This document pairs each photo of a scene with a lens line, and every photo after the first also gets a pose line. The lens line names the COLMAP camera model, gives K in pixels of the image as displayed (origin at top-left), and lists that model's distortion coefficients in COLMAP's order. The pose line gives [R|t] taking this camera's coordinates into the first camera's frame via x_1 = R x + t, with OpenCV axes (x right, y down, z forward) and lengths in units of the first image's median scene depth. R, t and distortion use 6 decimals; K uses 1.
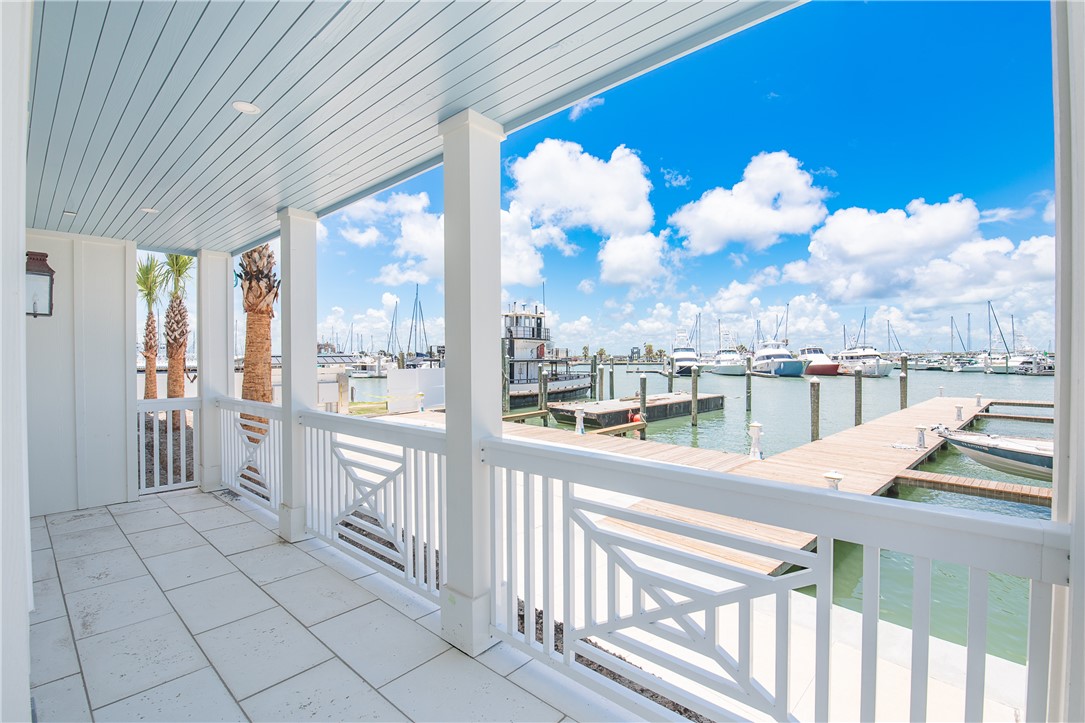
lens RADIAL K [[456.8, 0, 540.2], [0, 456.8, 363.1], [0, 0, 1]] dist [-0.021564, 0.000480]
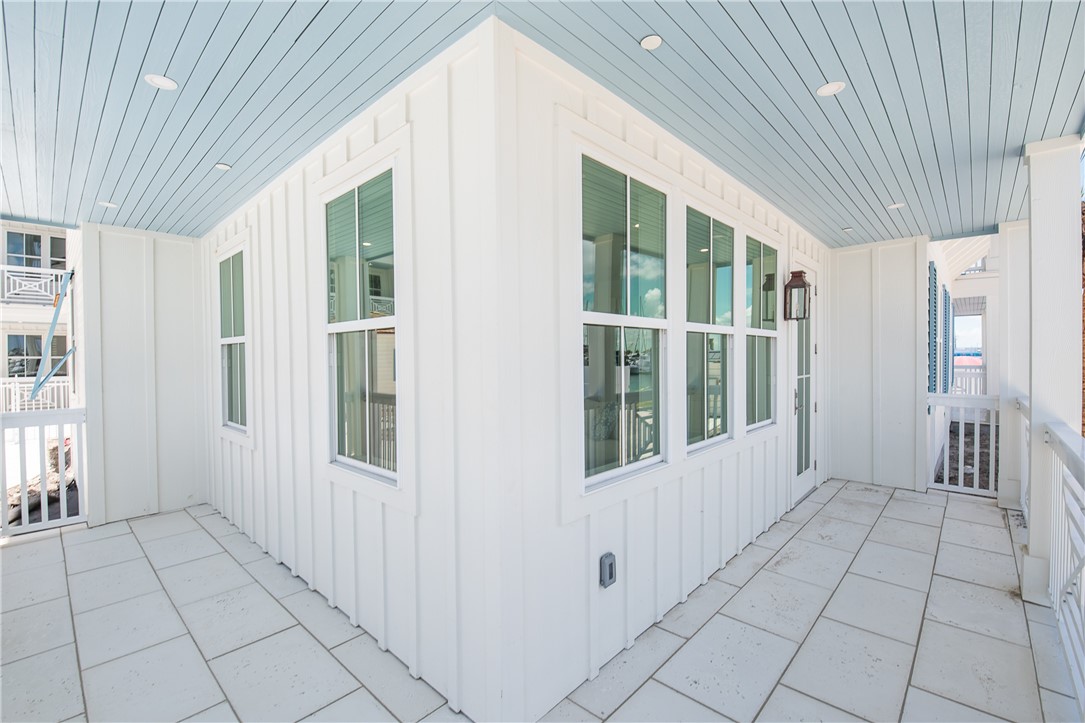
lens RADIAL K [[456.8, 0, 540.2], [0, 456.8, 363.1], [0, 0, 1]] dist [-0.021564, 0.000480]
pose [[-0.003660, 0.017906, -0.999833, 0.104078], [-0.001312, 0.999839, 0.017910, -0.001123], [0.999992, 0.001377, -0.003636, 0.130329]]
